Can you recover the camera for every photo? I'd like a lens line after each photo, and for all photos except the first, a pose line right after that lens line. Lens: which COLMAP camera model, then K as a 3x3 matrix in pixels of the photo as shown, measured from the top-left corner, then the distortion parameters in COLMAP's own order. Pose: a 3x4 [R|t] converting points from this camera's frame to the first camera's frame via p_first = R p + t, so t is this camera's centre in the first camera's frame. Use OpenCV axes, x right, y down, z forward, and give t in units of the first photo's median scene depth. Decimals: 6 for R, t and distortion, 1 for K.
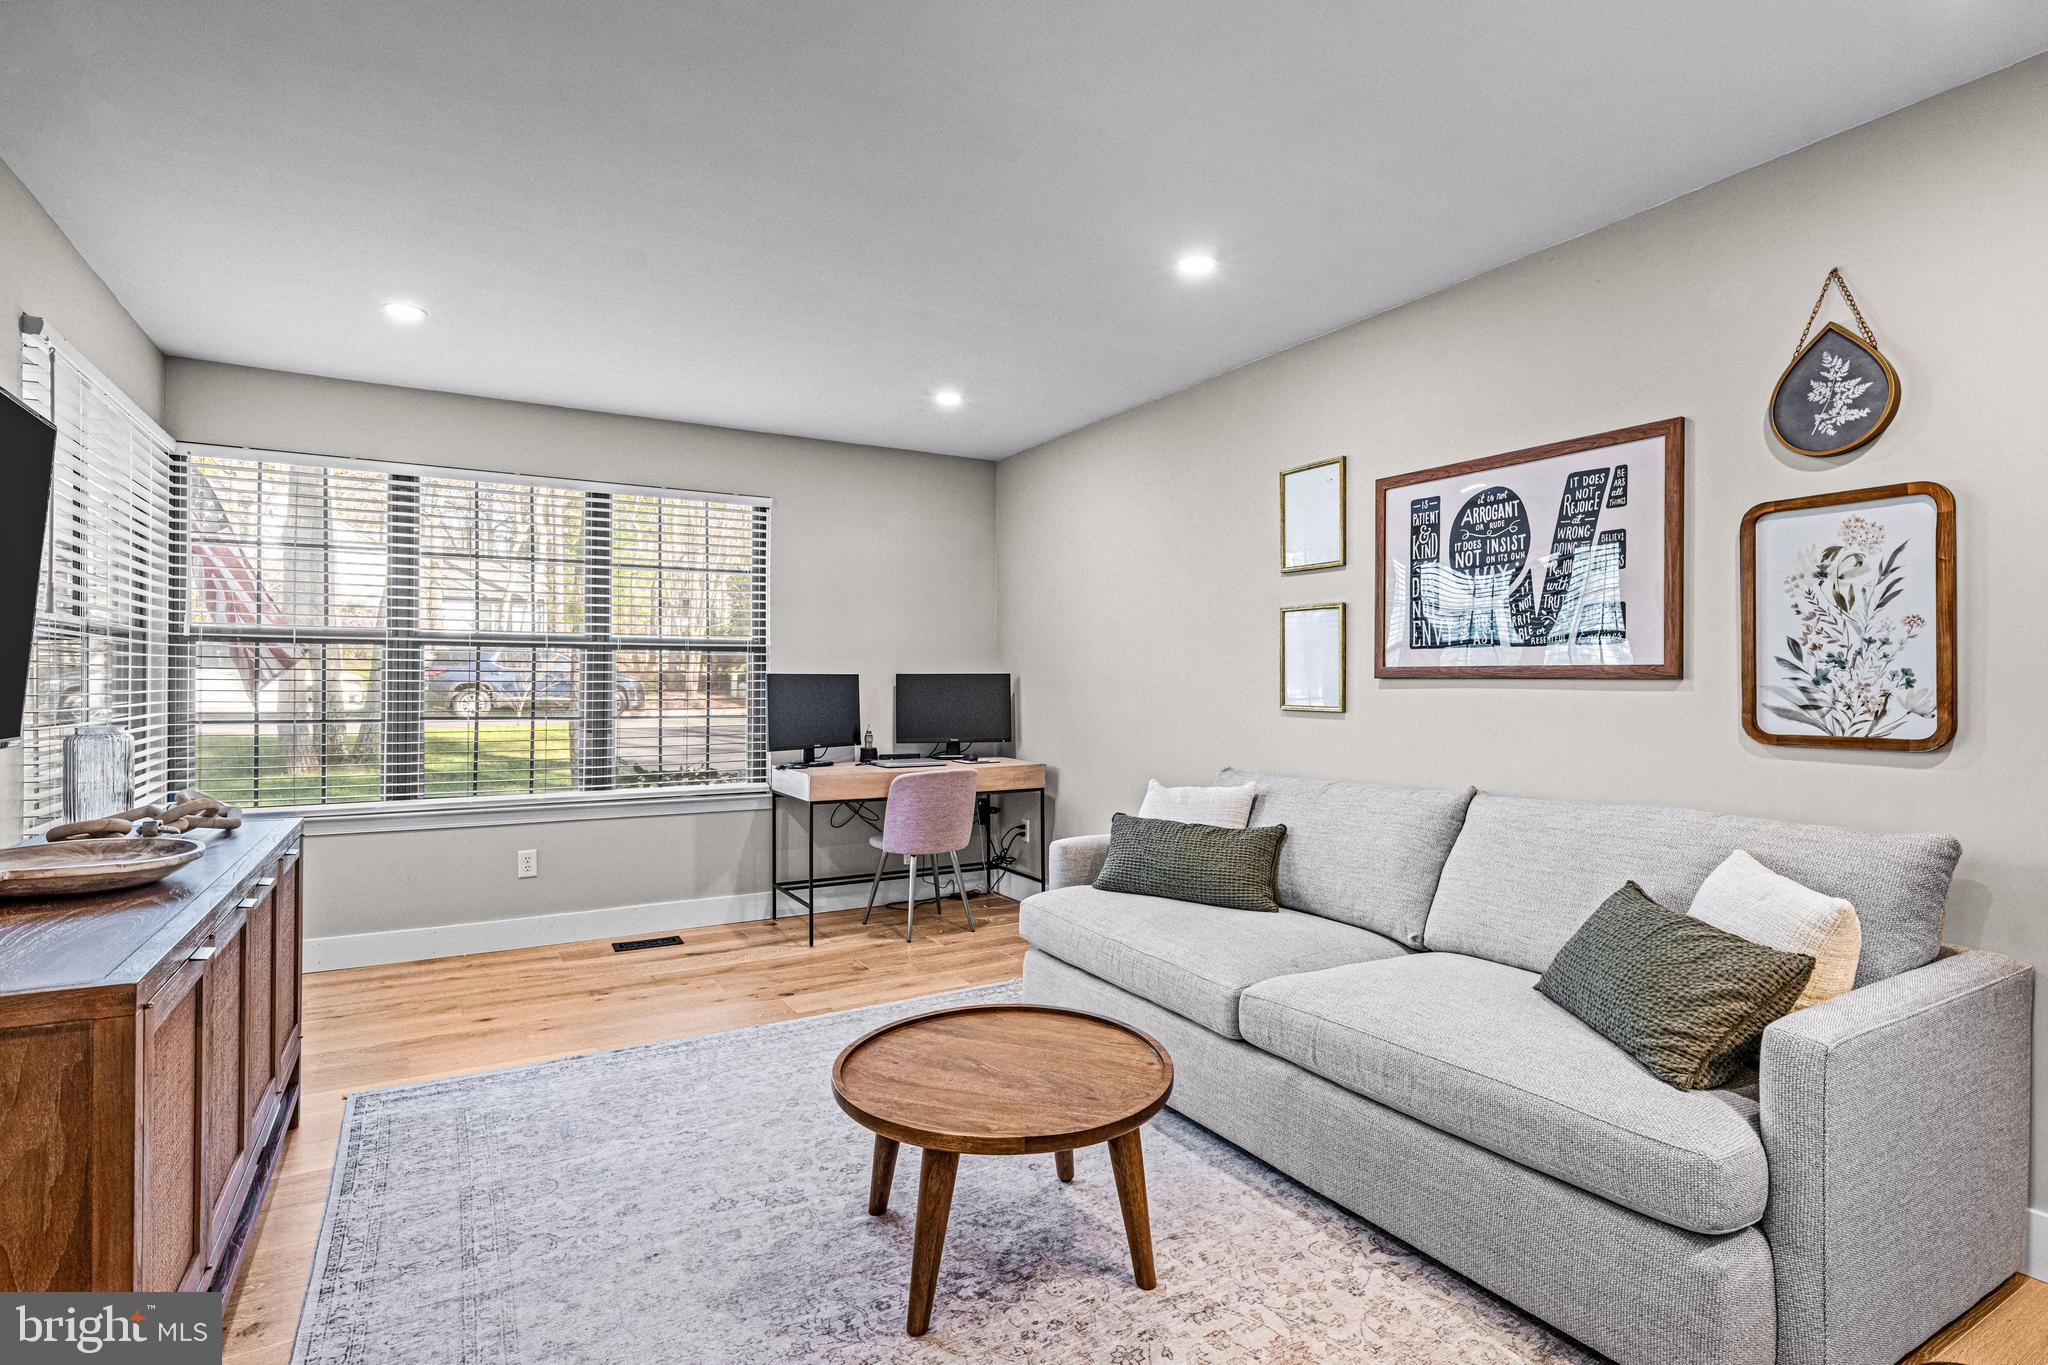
lens RADIAL K [[1062.7, 0, 974.8], [0, 1062.7, 674.8], [0, 0, 1]] dist [0.006193, 0.001008]
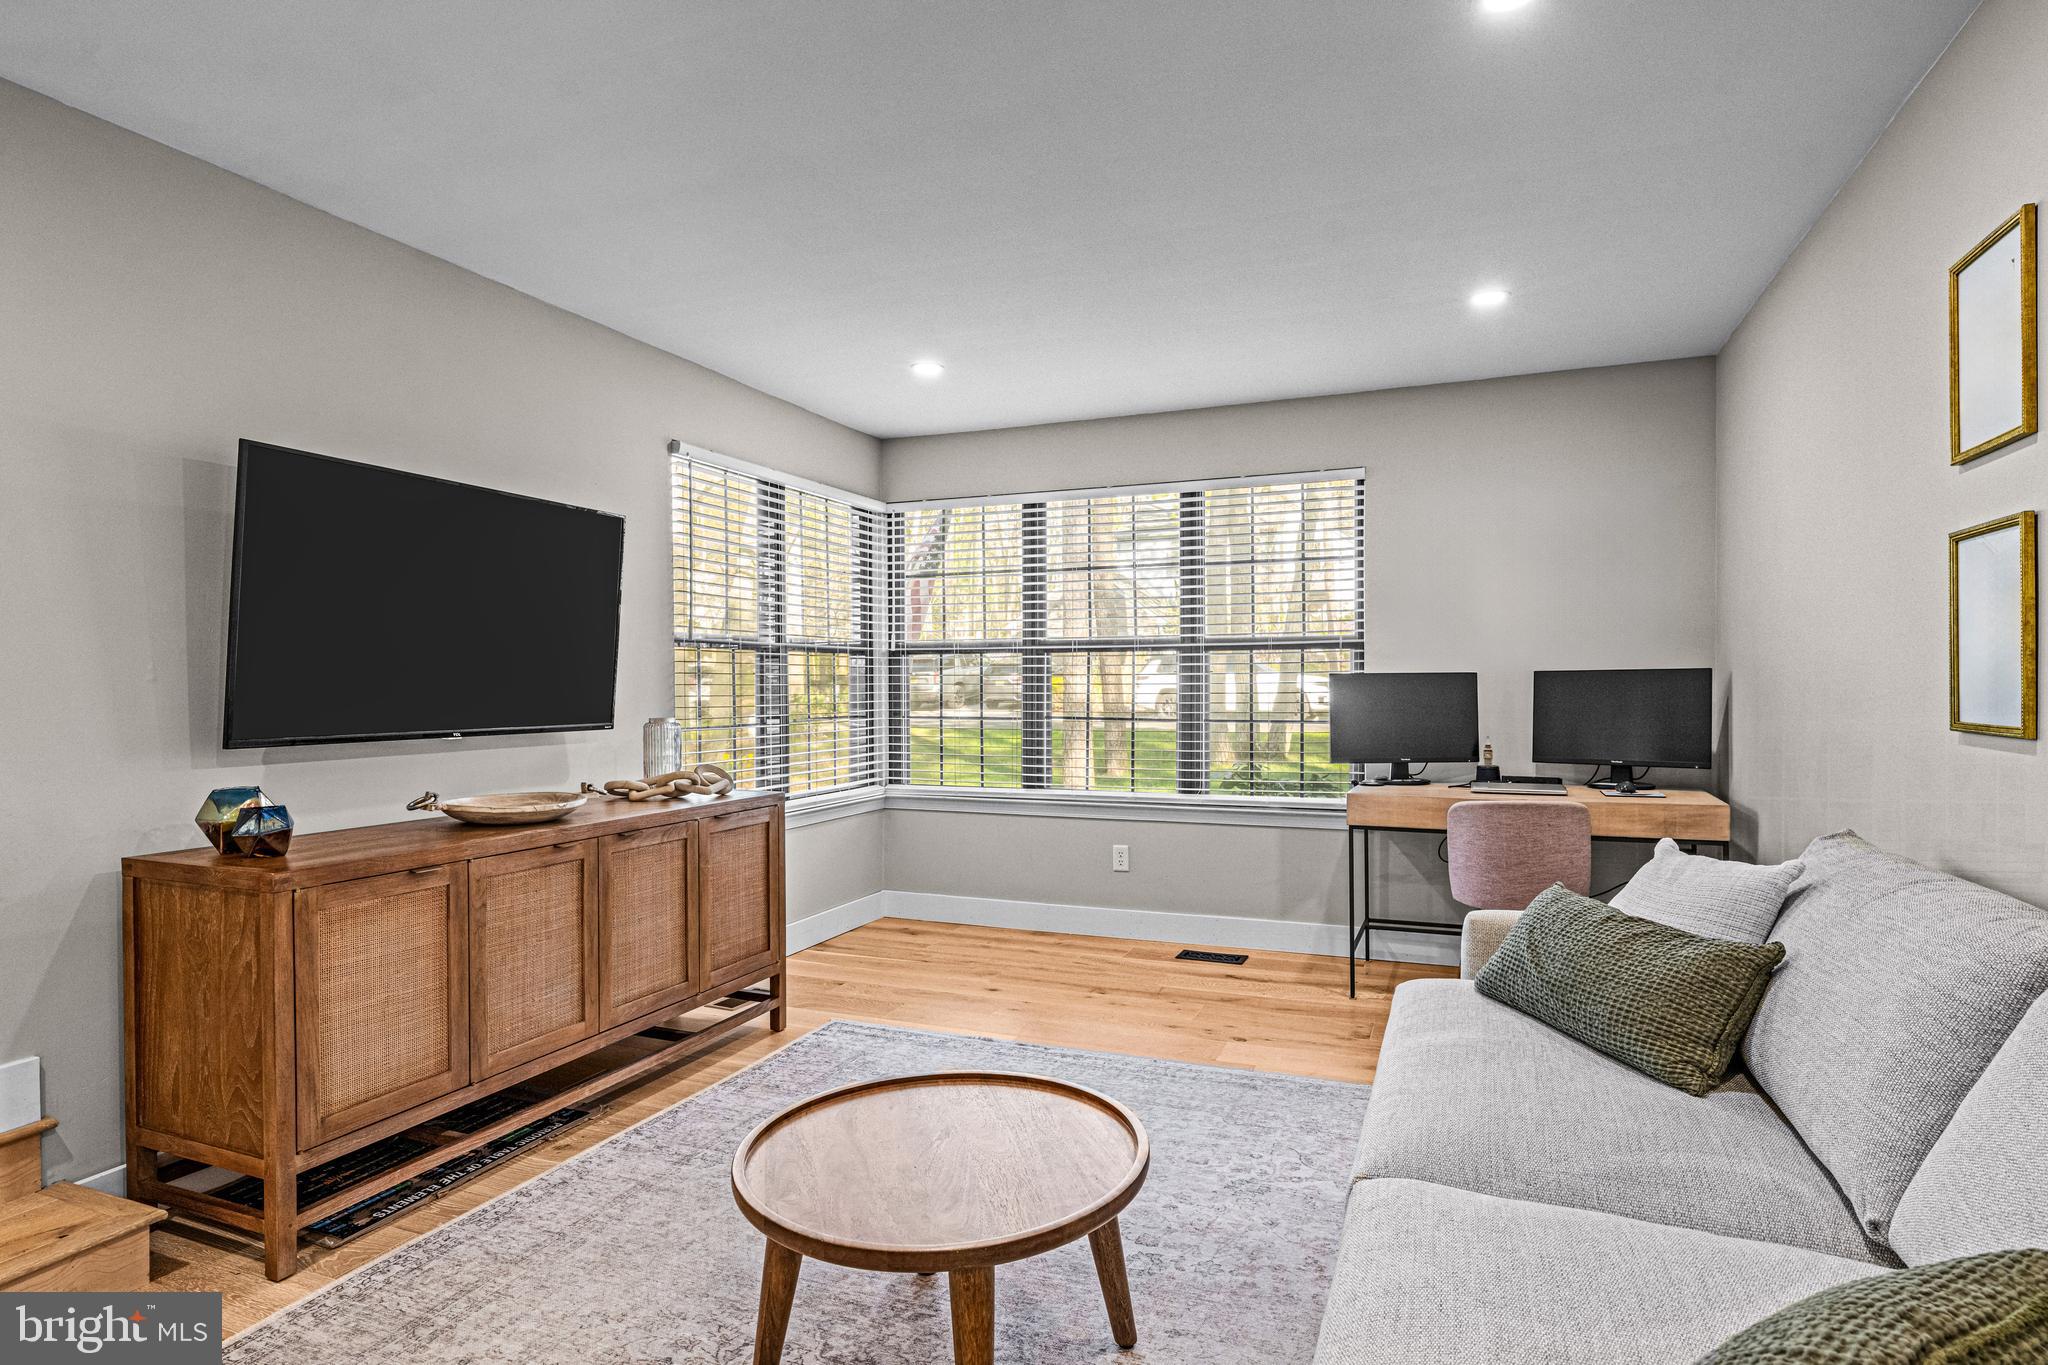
lens RADIAL K [[1098.8, 0, 1031.5], [0, 1098.8, 685.9], [0, 0, 1]] dist [0.013711, 0.001447]
pose [[0.607518, -0.004236, -0.794294, 0.458944], [0.011932, 0.999922, 0.003793, 0.003519], [0.794216, -0.011782, 0.607521, 0.327710]]
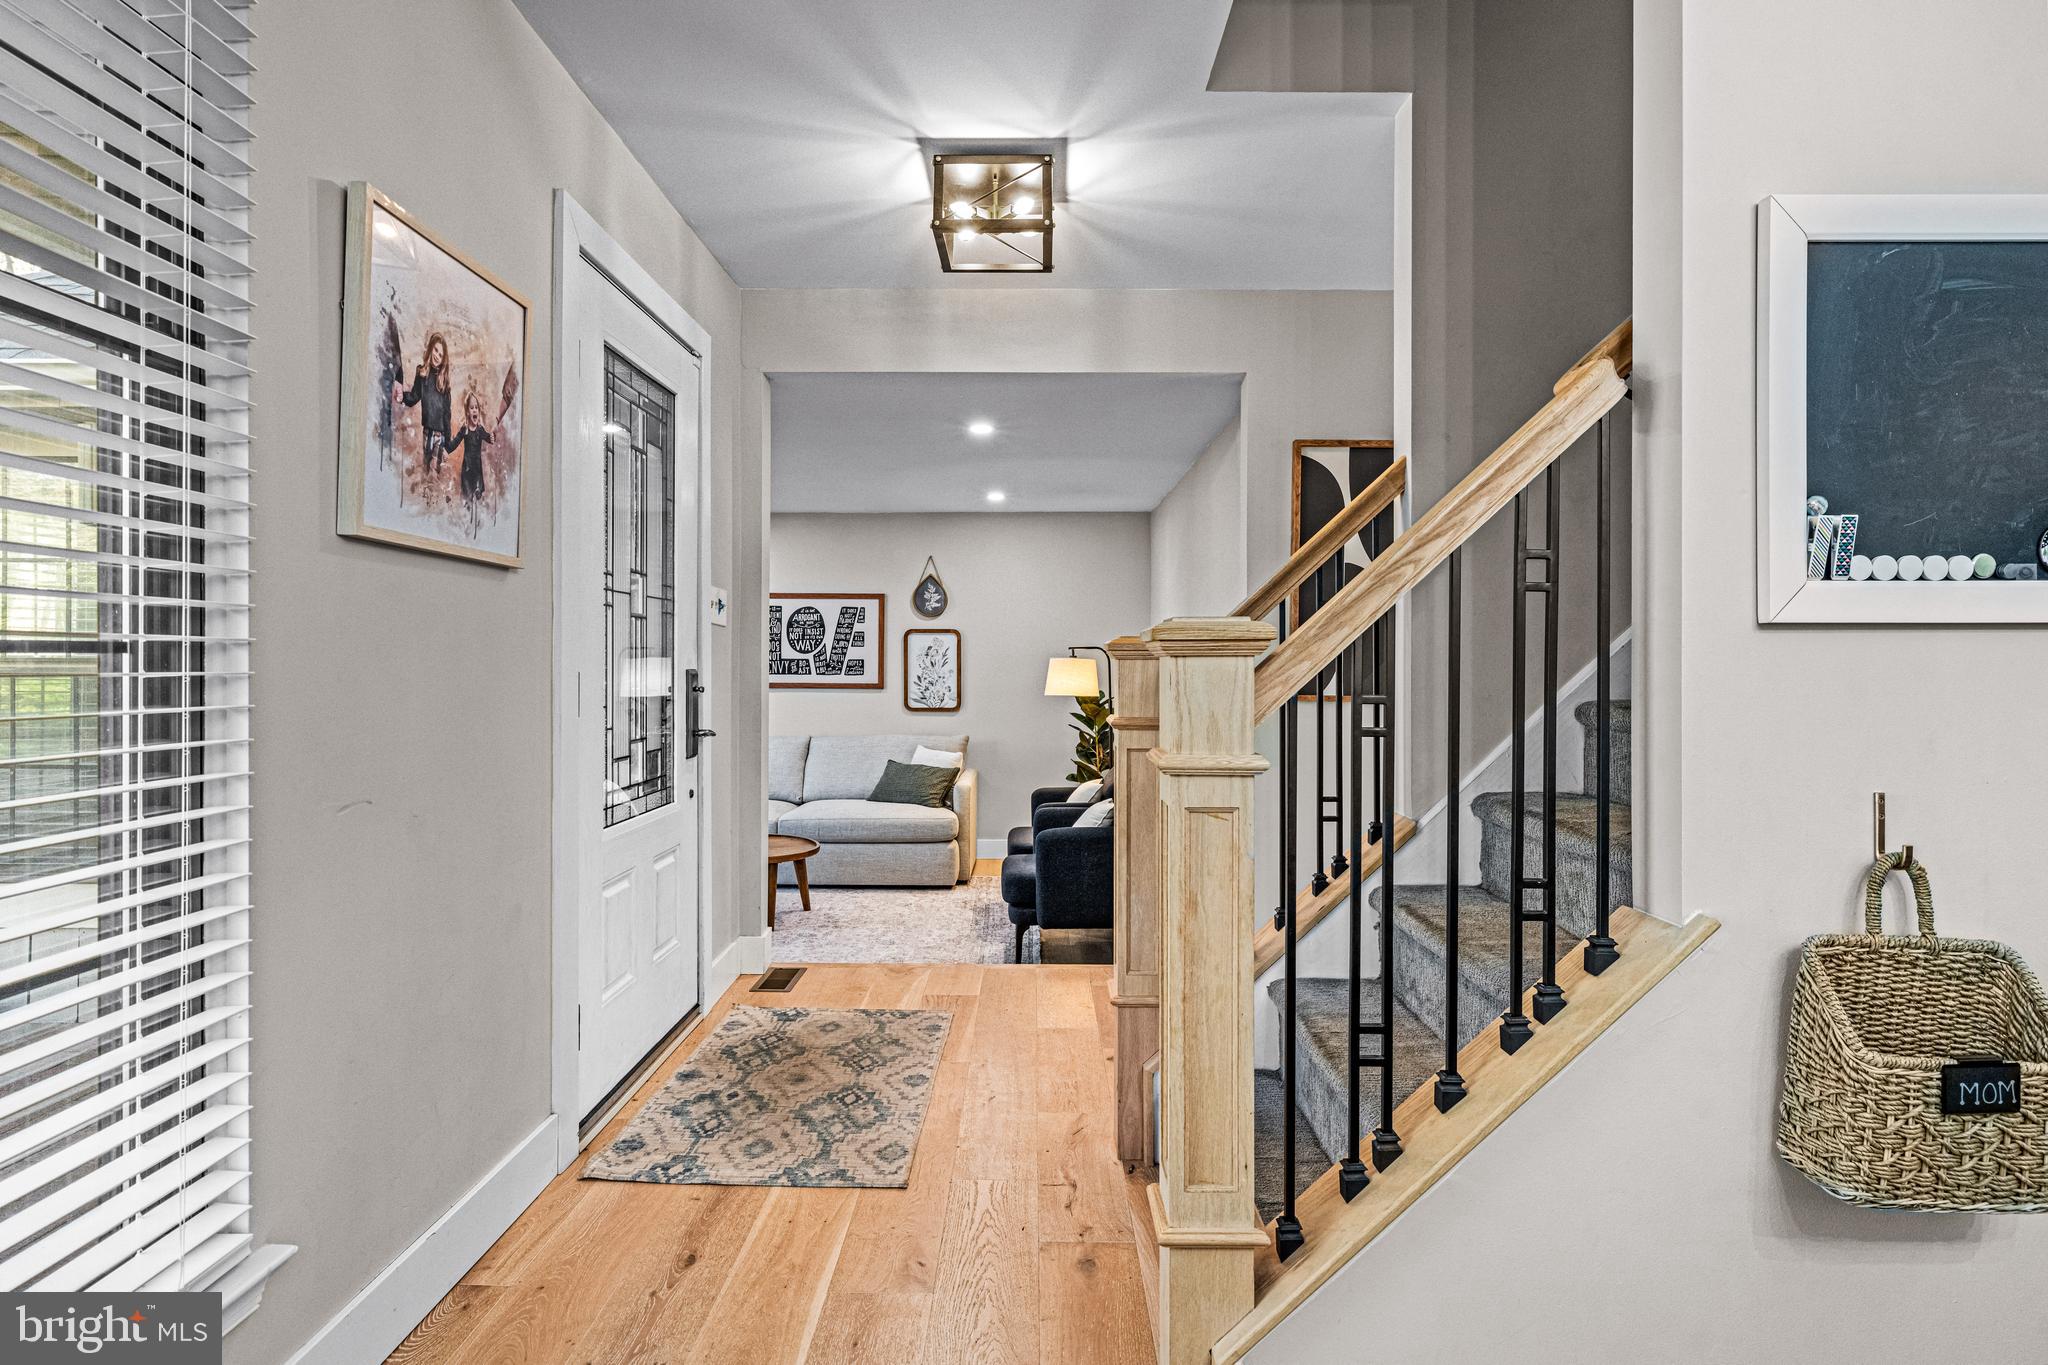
lens RADIAL K [[1098.8, 0, 1015.6], [0, 1098.8, 665.5], [0, 0, 1]] dist [0.013711, 0.001447]
pose [[0.521767, -0.001184, 0.853087, -1.250493], [-0.007858, 0.999950, 0.006193, -0.060365], [-0.853052, -0.009935, 0.521732, -0.611186]]
